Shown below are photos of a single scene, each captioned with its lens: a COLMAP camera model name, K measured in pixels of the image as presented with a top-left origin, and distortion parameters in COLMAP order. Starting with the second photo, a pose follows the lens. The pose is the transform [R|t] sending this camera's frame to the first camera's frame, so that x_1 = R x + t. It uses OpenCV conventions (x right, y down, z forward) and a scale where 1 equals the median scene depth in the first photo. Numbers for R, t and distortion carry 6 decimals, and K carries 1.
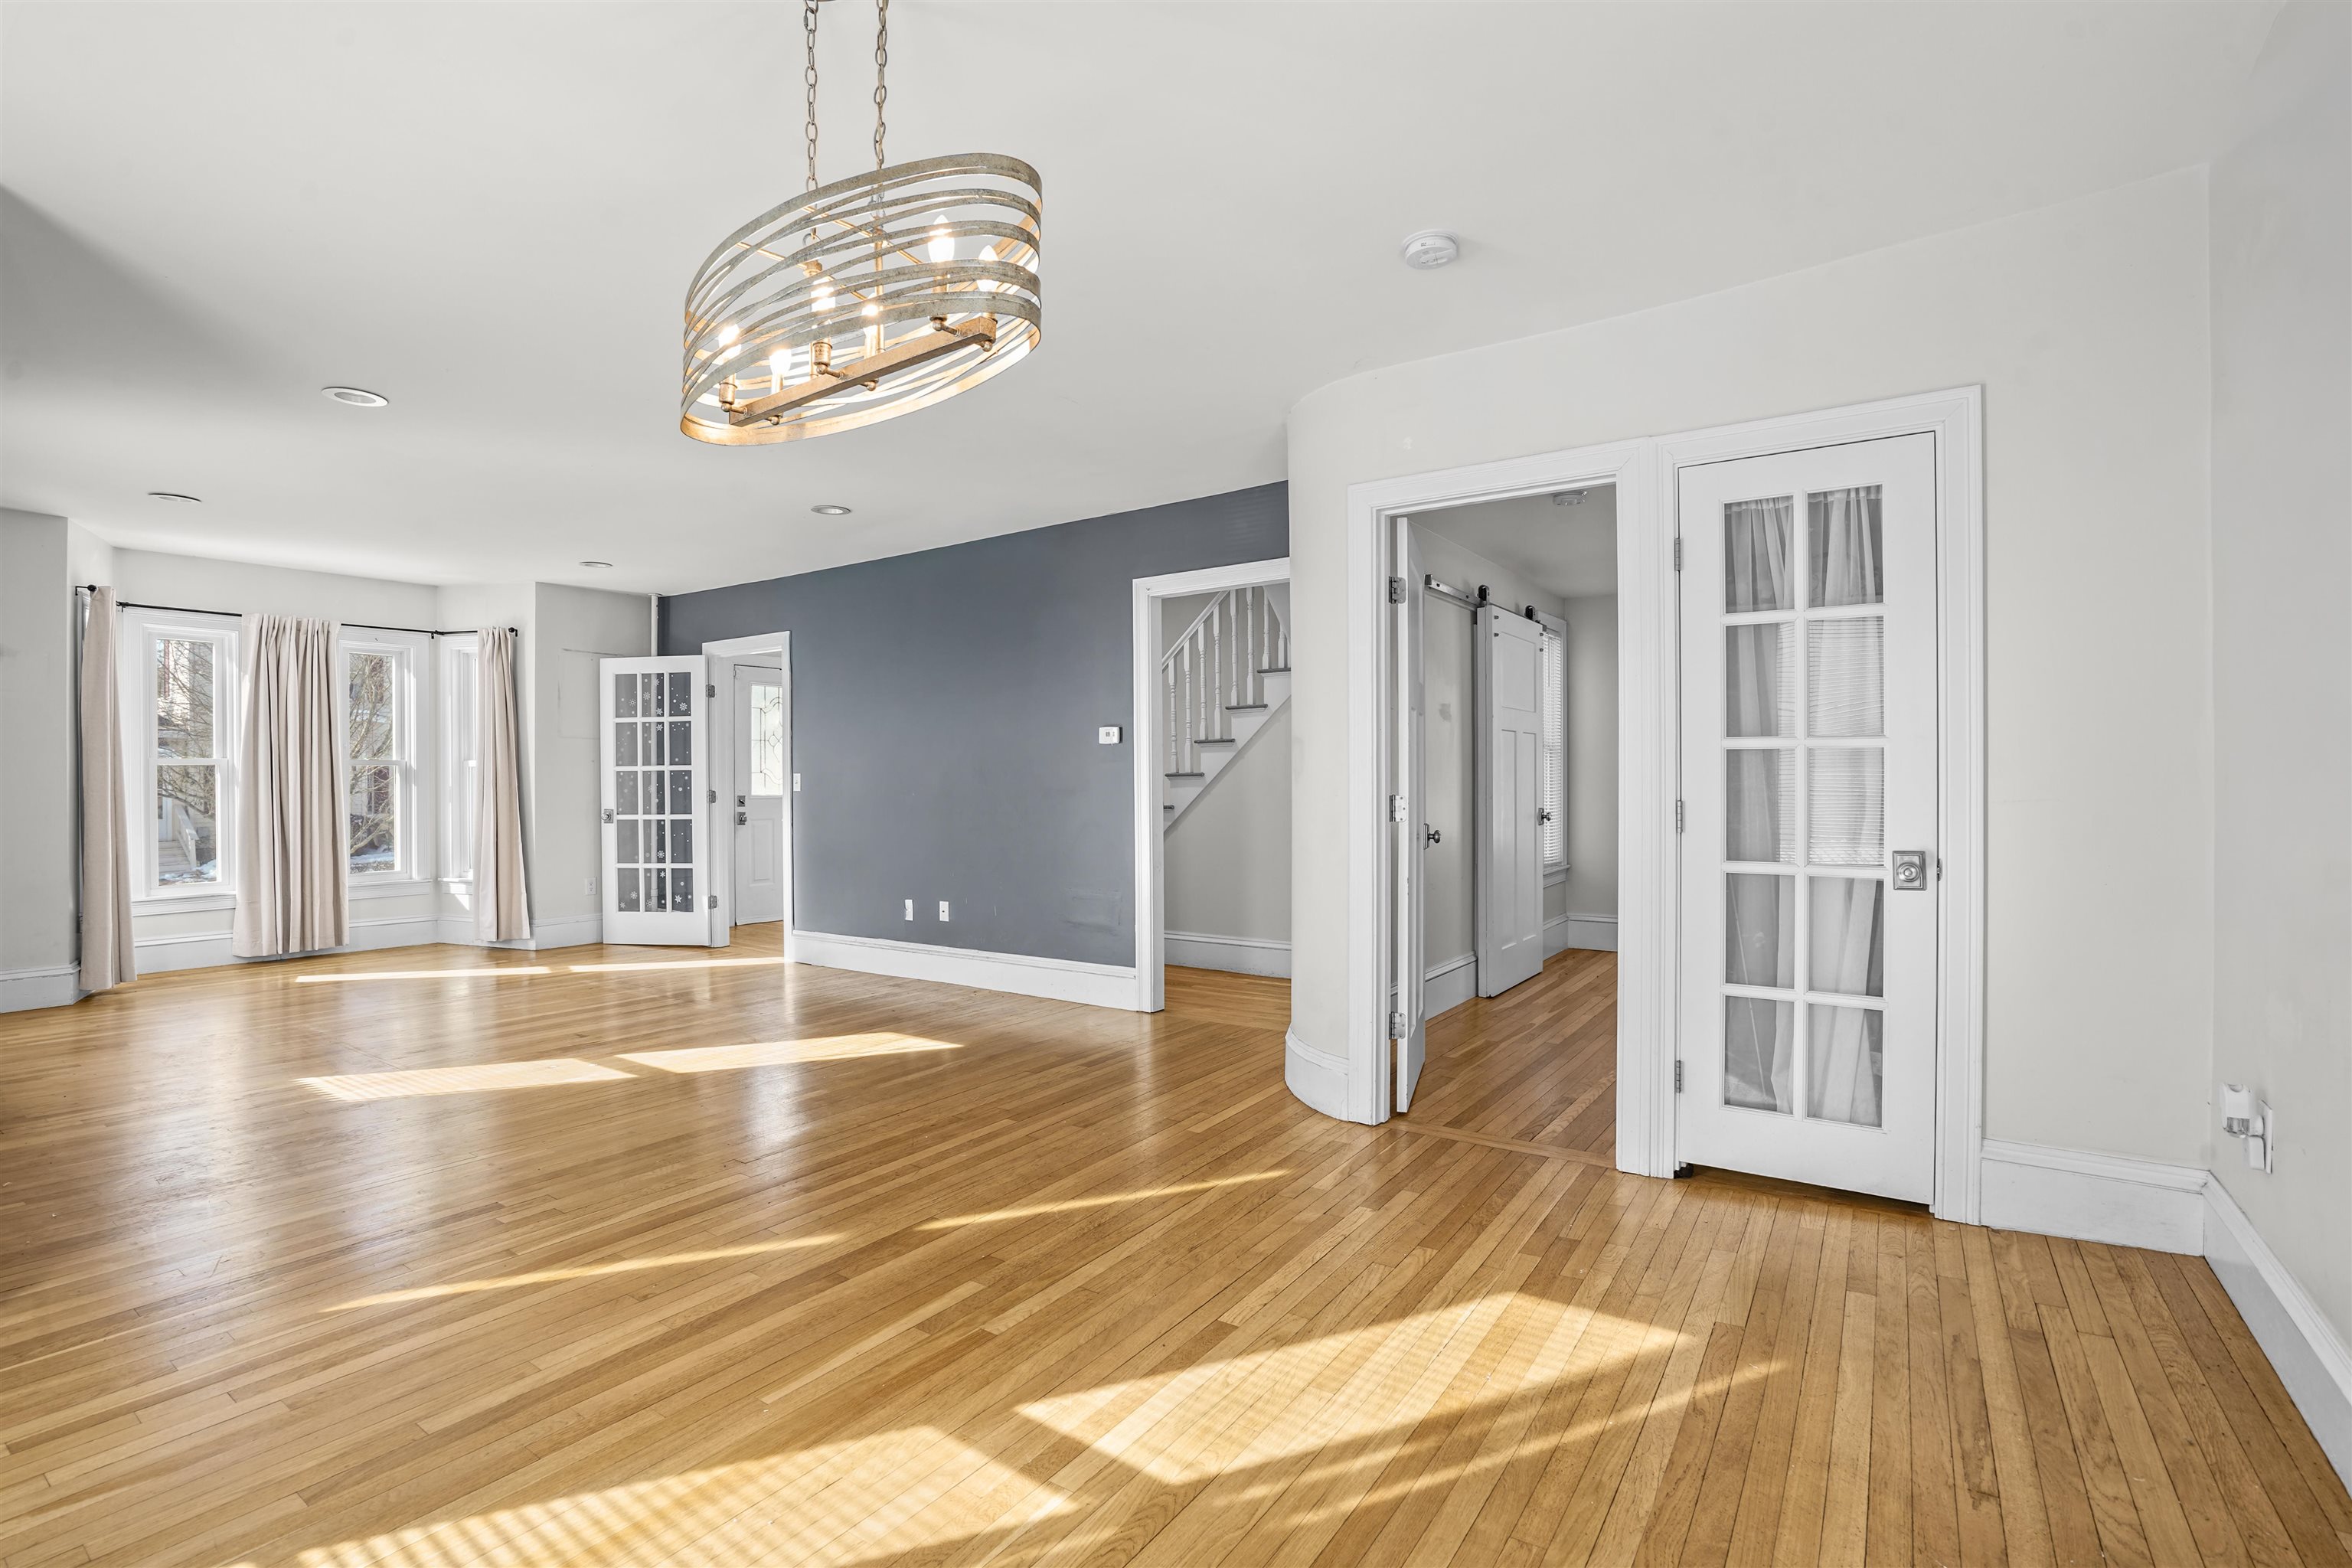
lens RADIAL K [[1098.6, 0, 1158.3], [0, 1098.6, 782.8], [0, 0, 1]] dist [-0.073955, 0.032889]
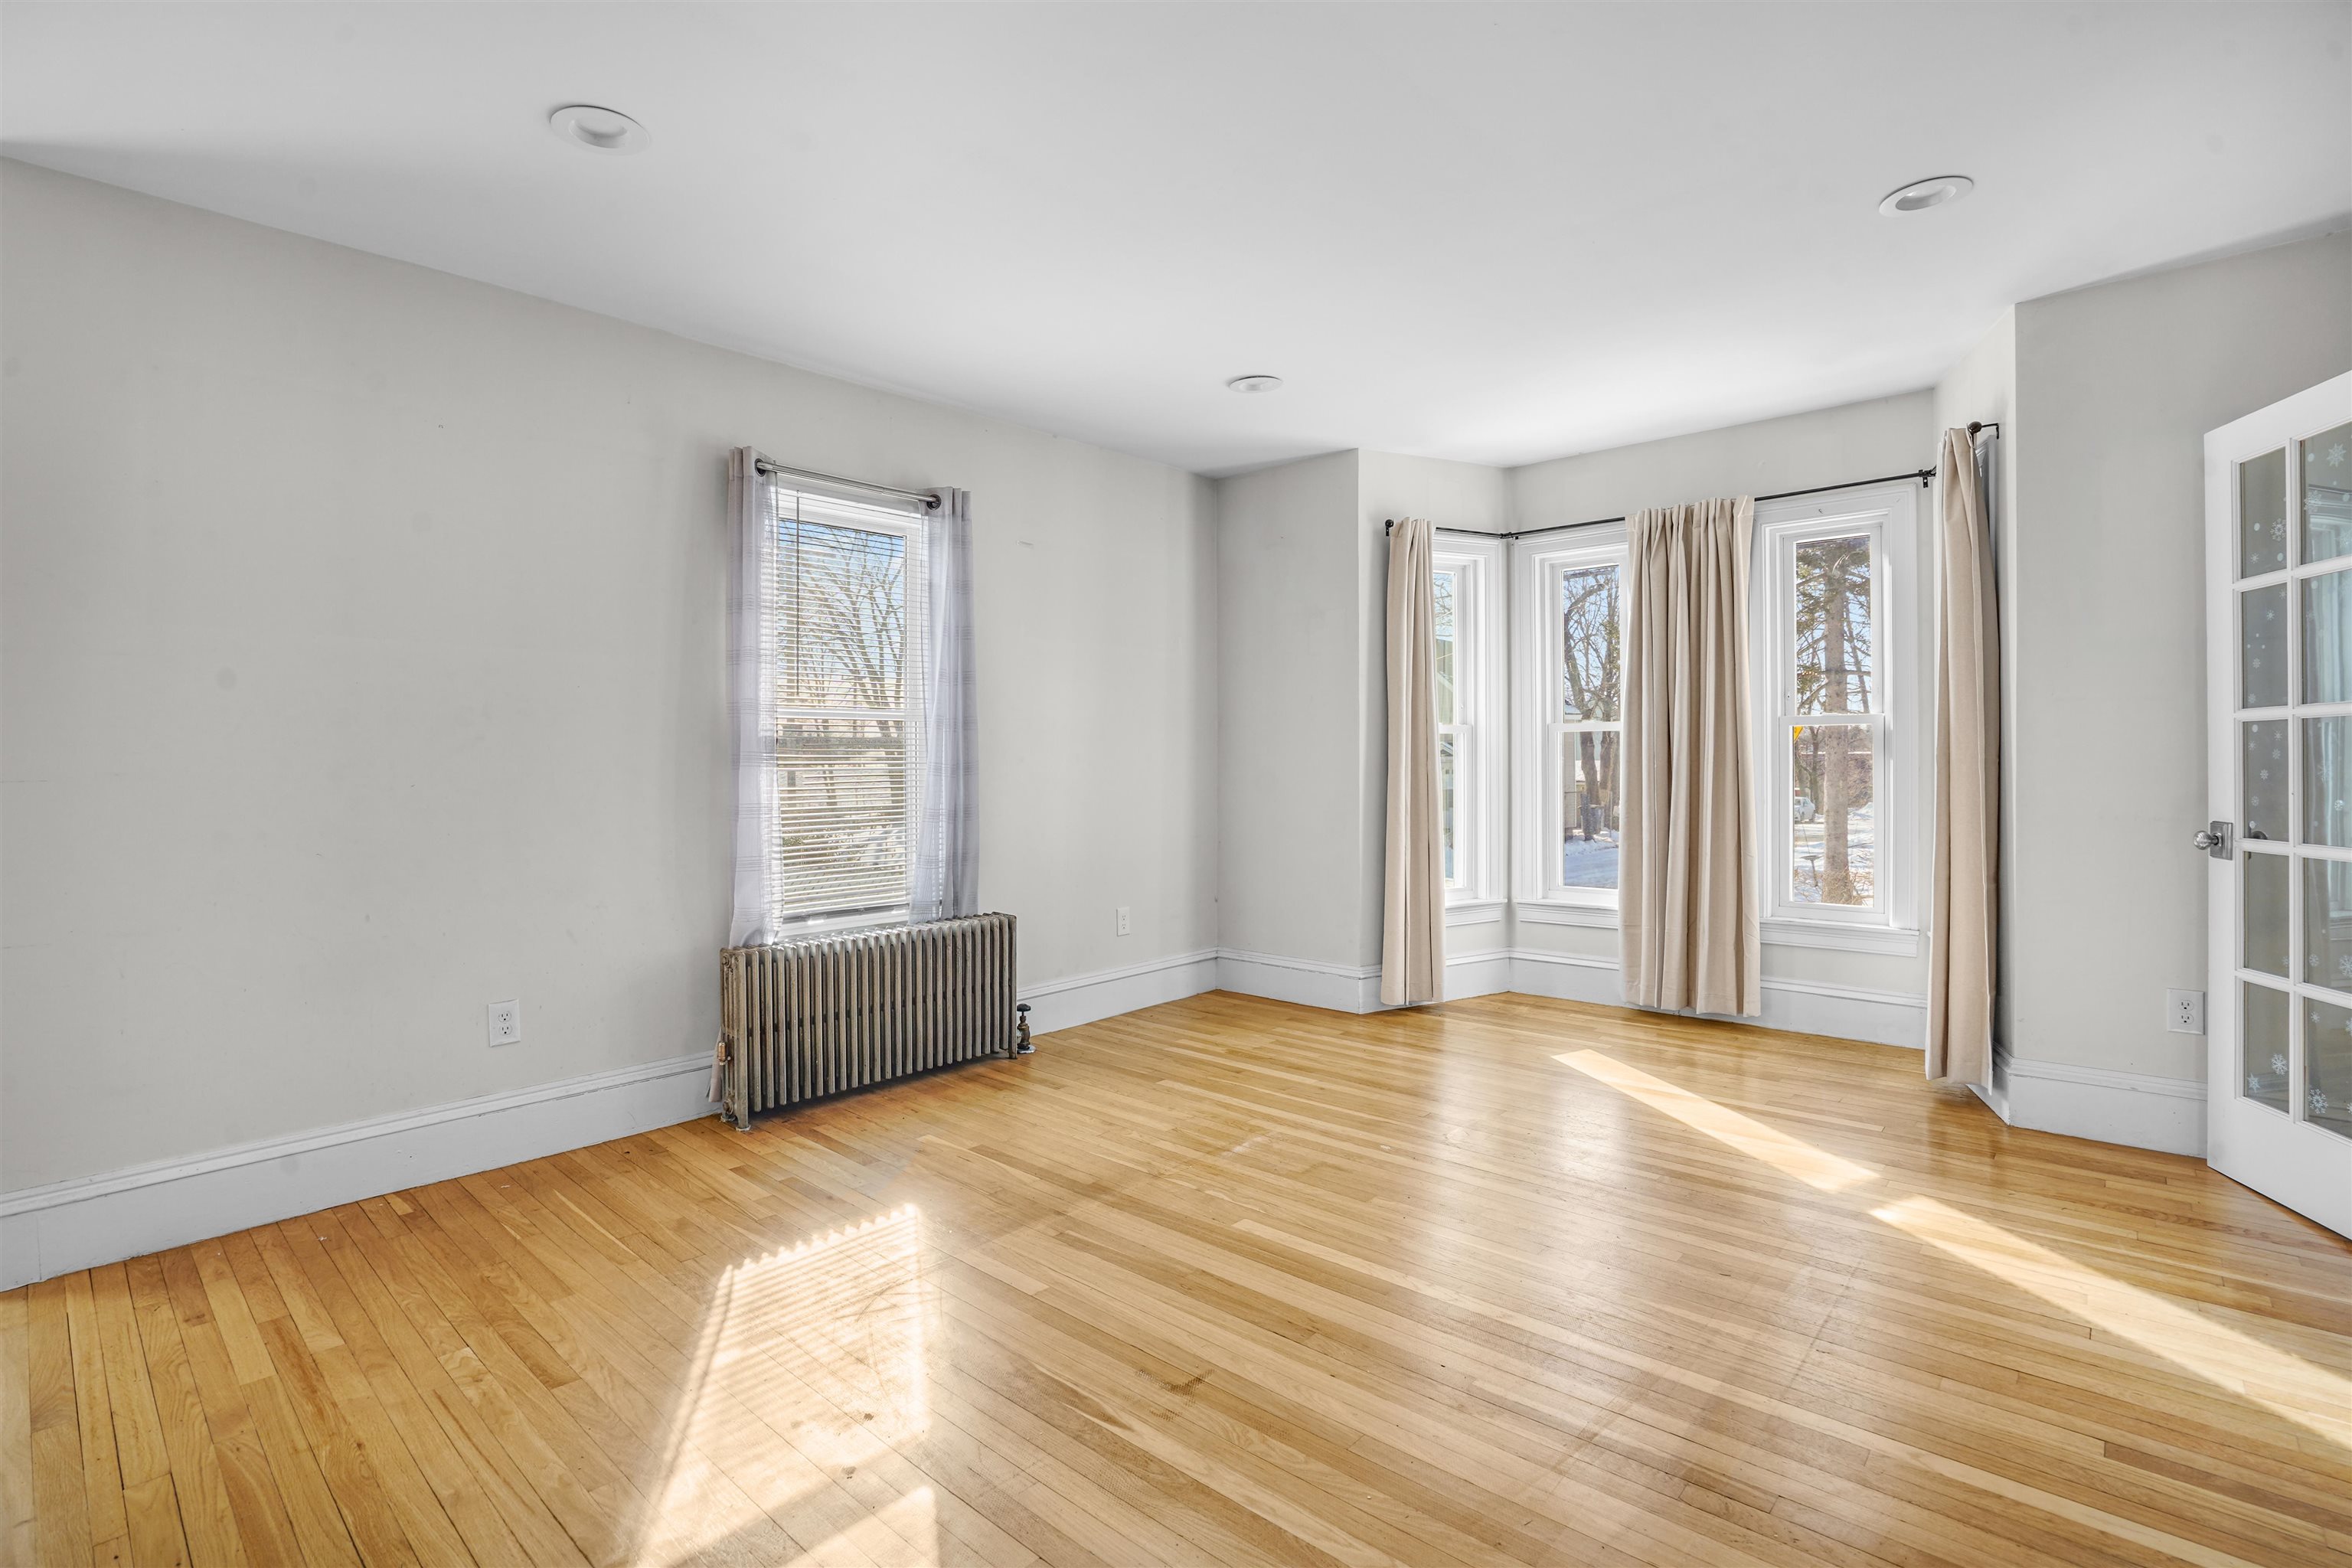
lens RADIAL K [[1103.8, 0, 1148.5], [0, 1103.8, 761.7], [0, 0, 1]] dist [-0.063004, 0.022216]
pose [[-0.132124, 0.006559, -0.991212, -0.096873], [0.004338, 0.999972, 0.006039, -0.001153], [0.991224, -0.003502, -0.132149, 0.755788]]
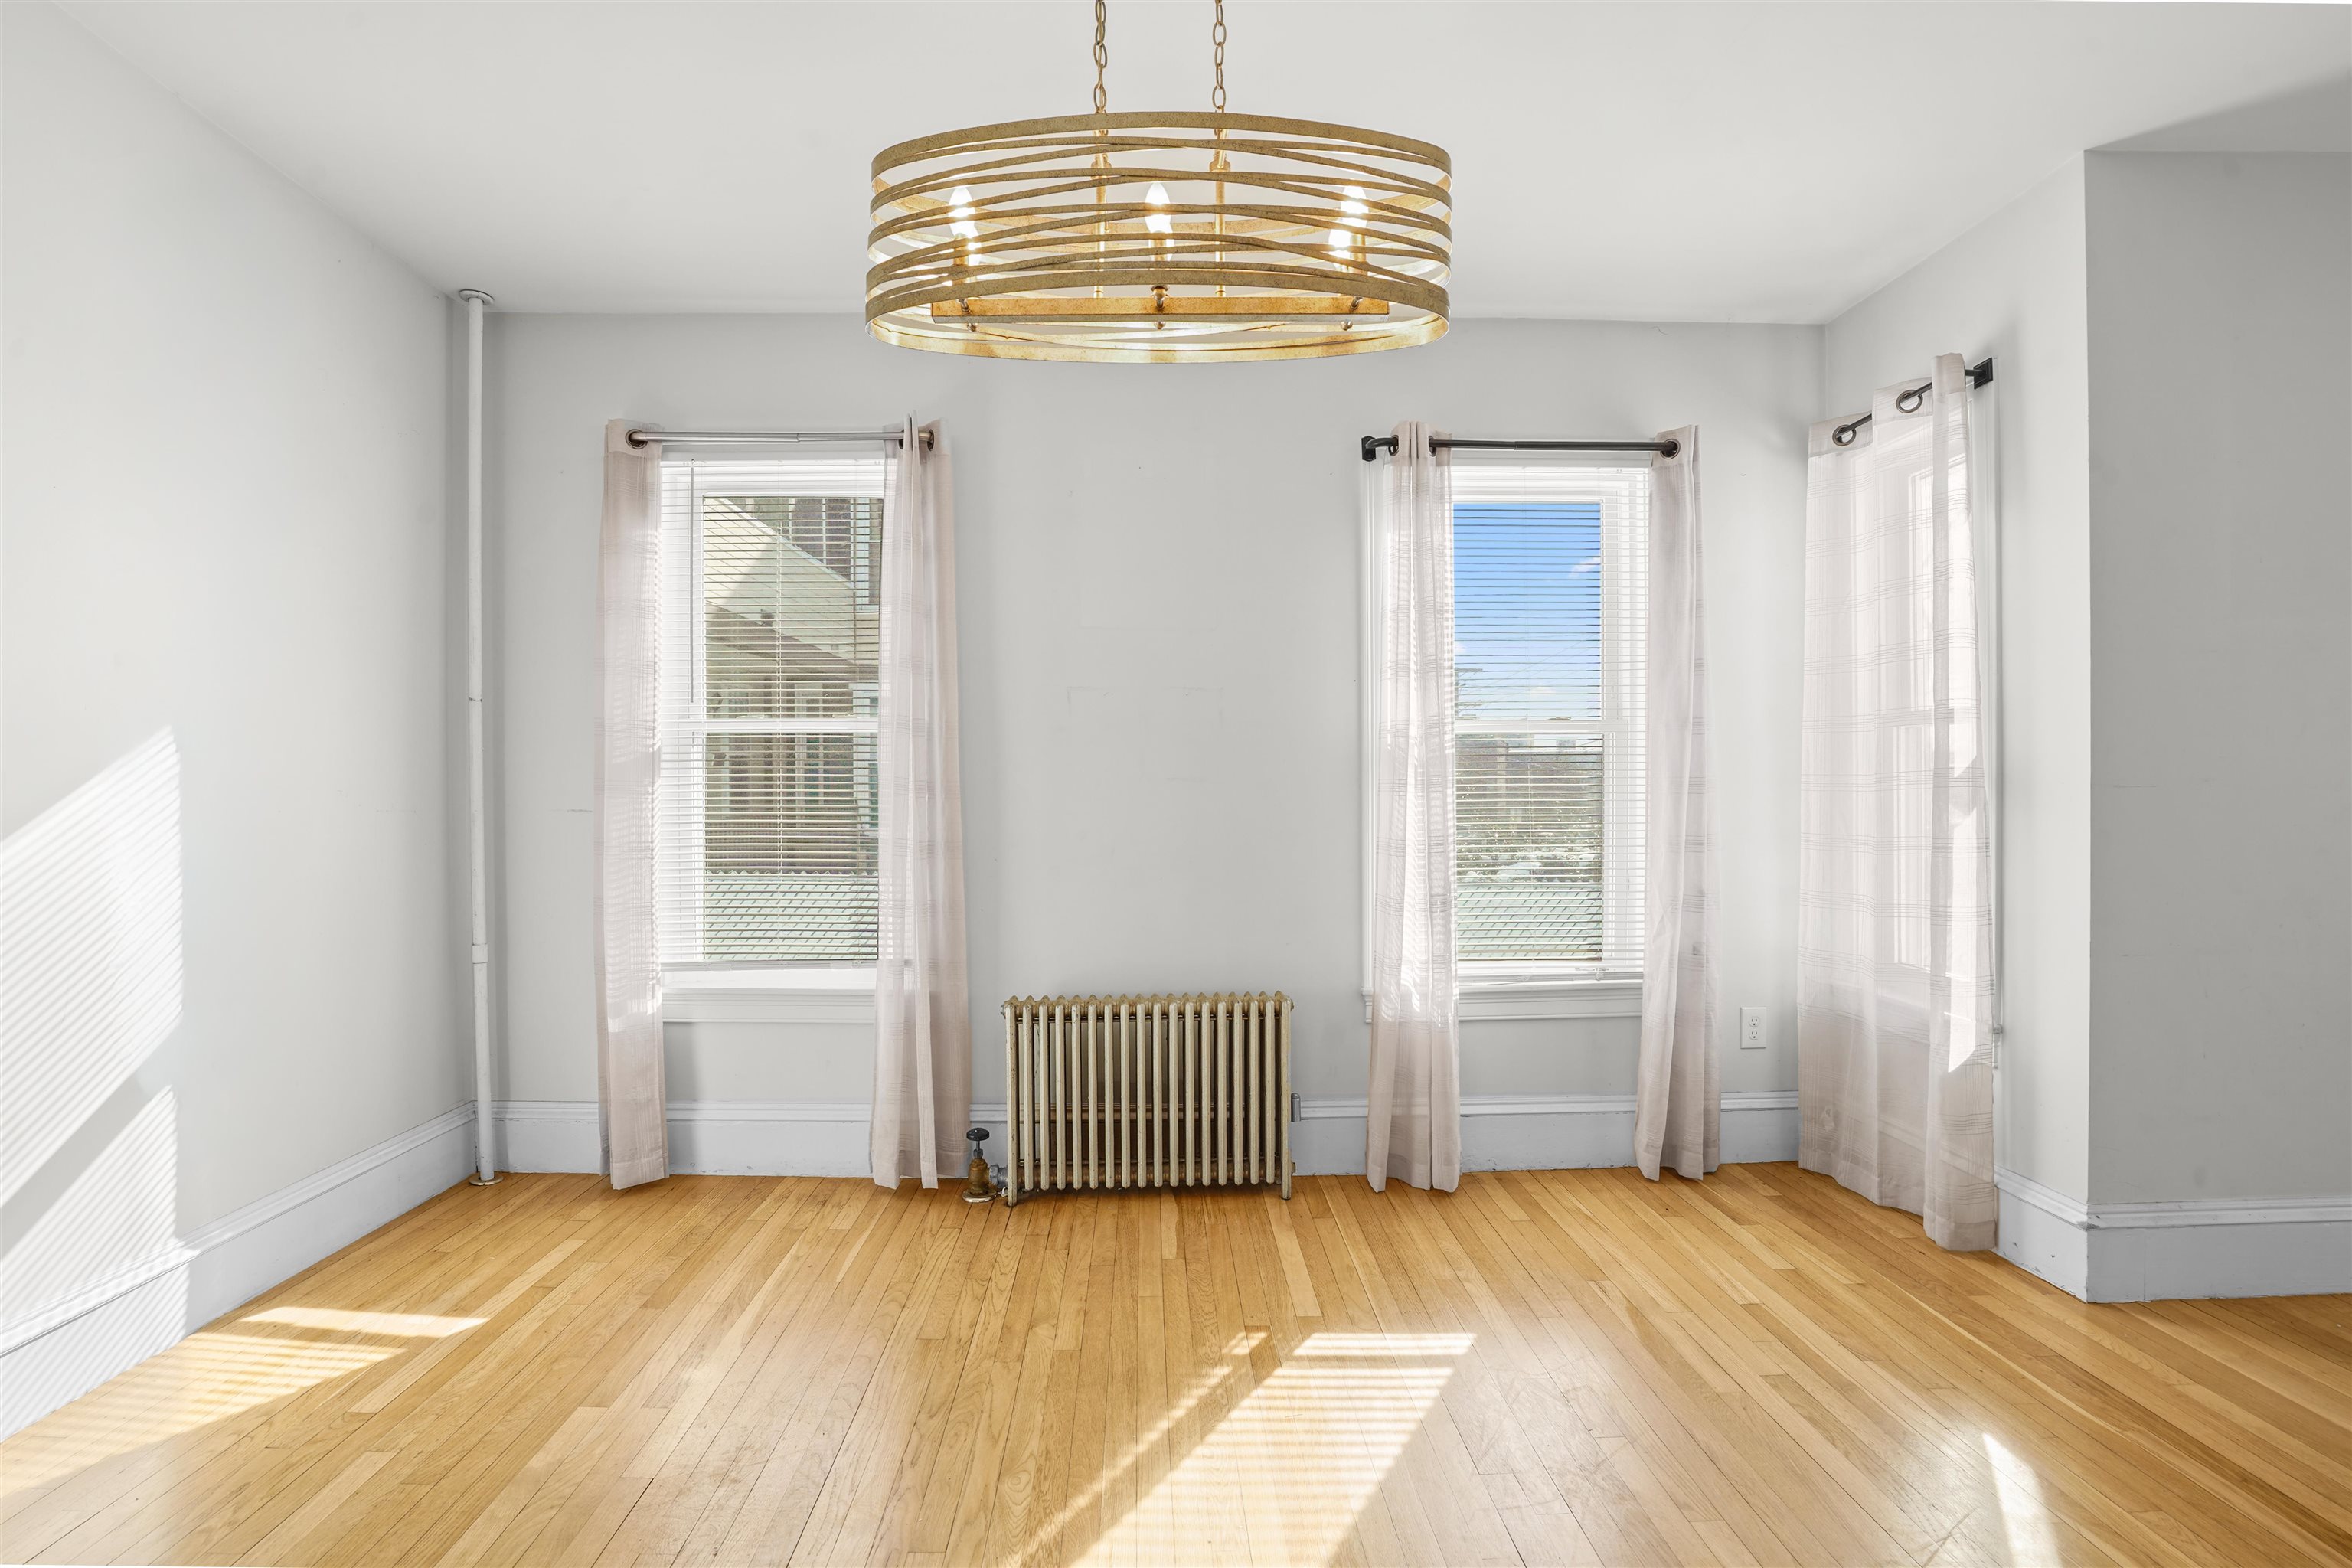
lens RADIAL K [[1098.6, 0, 1158.3], [0, 1098.6, 782.8], [0, 0, 1]] dist [-0.073955, 0.032889]
pose [[-0.804652, 0.006951, -0.593705, 0.062205], [0.003653, 0.999970, 0.006758, 0.000742], [0.593735, 0.003269, -0.804654, 0.431577]]
